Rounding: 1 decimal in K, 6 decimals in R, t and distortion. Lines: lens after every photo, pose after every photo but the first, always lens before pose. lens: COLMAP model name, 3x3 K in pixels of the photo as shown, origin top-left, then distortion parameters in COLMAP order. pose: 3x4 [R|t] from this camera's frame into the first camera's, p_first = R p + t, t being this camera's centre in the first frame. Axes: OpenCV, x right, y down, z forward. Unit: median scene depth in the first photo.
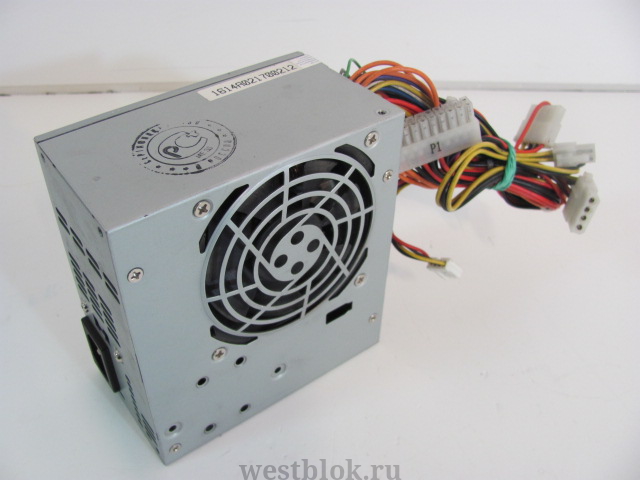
lens RADIAL K [[673.4, 0, 320.0], [0, 673.4, 240.0], [0, 0, 1]] dist [-0.004060, -0.005026]
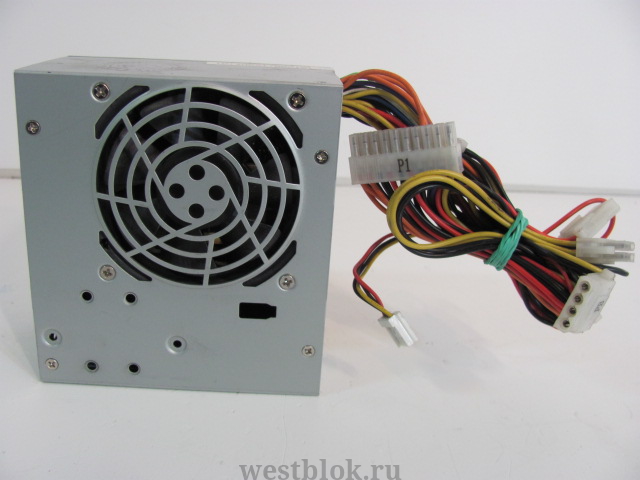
lens RADIAL K [[673.4, 0, 320.0], [0, 673.4, 240.0], [0, 0, 1]] dist [-0.004060, -0.005026]
pose [[0.833336, 0.262828, -0.486284, 0.600698], [-0.411464, 0.882396, -0.228199, 0.227241], [0.369117, 0.390255, 0.843477, 0.250011]]
